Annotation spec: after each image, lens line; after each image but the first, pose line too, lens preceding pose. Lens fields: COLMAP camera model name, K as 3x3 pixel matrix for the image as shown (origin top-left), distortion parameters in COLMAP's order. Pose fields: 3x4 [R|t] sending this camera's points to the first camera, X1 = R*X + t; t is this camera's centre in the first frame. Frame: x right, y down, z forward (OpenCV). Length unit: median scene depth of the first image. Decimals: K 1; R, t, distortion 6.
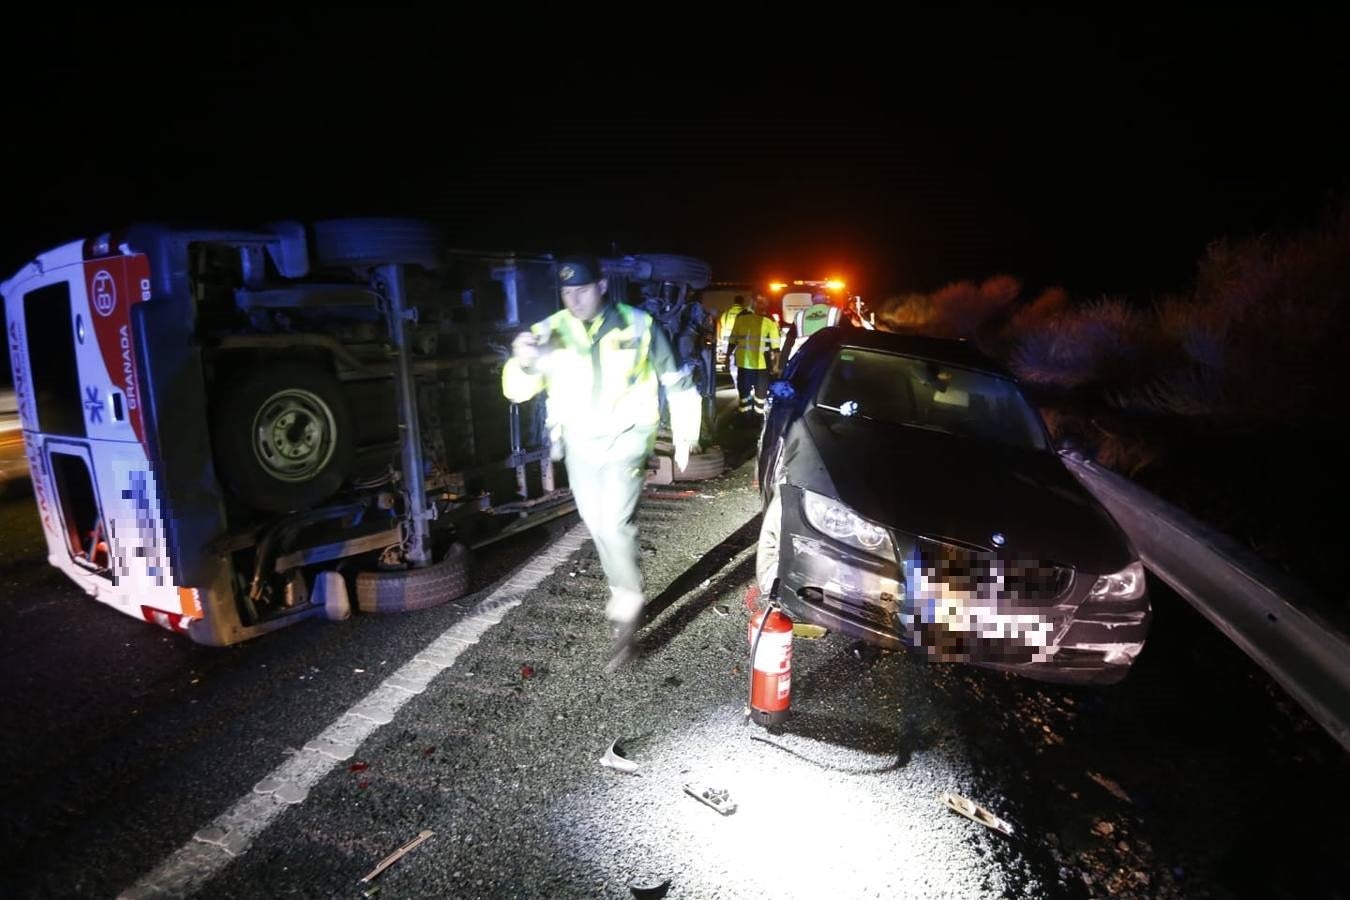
lens RADIAL K [[790.0, 0, 678.7], [0, 790.0, 428.8], [0, 0, 1]] dist [-0.006360, 0.010241]
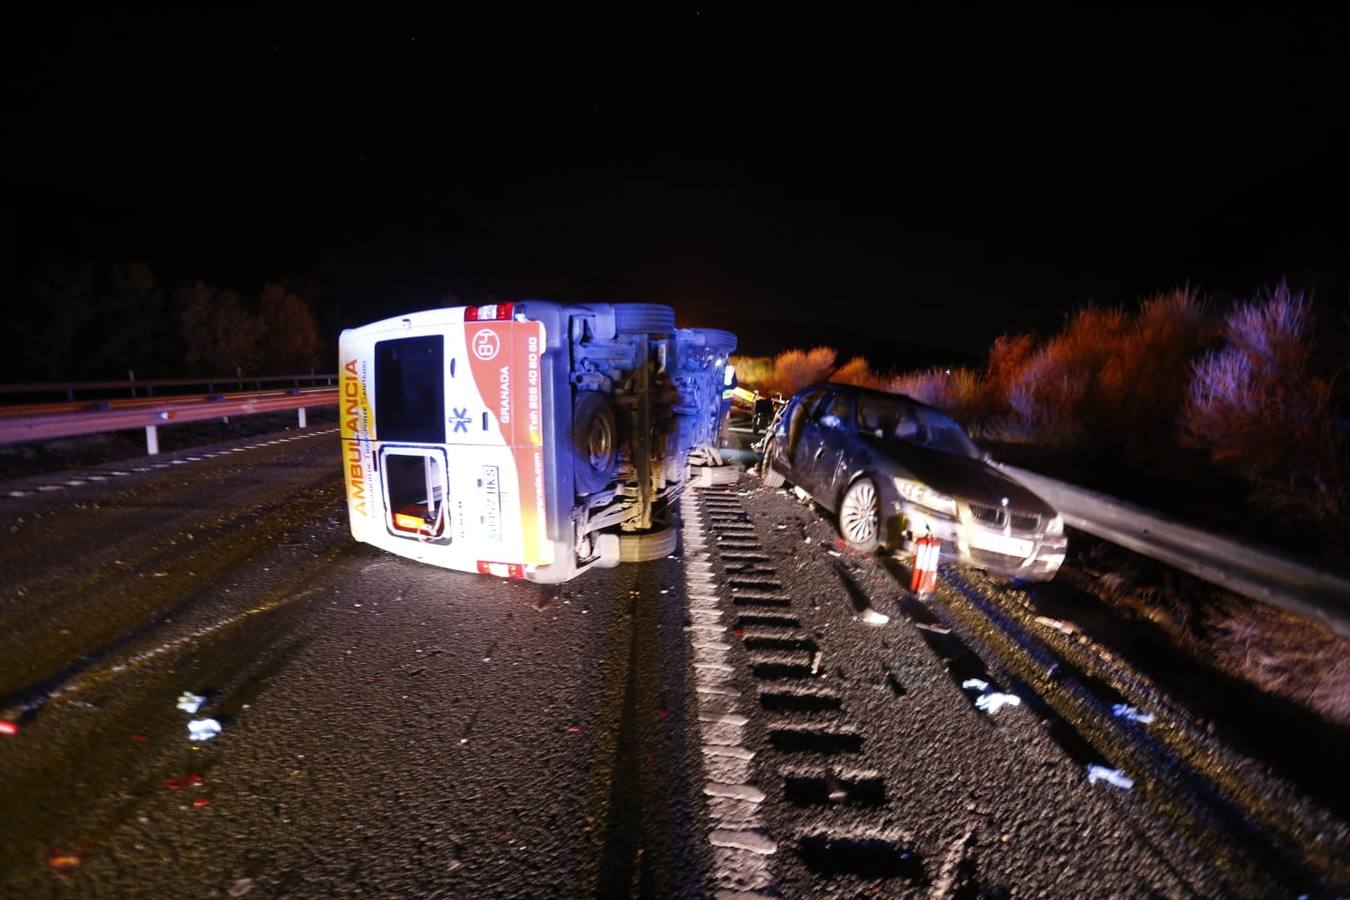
lens RADIAL K [[640.5, 0, 682.4], [0, 640.5, 435.2], [0, 0, 1]] dist [-0.033572, 0.012133]
pose [[0.969048, 0.012399, 0.246560, -0.638432], [-0.002541, 0.999186, -0.040260, 0.043927], [-0.246859, 0.038387, 0.968291, -0.235123]]
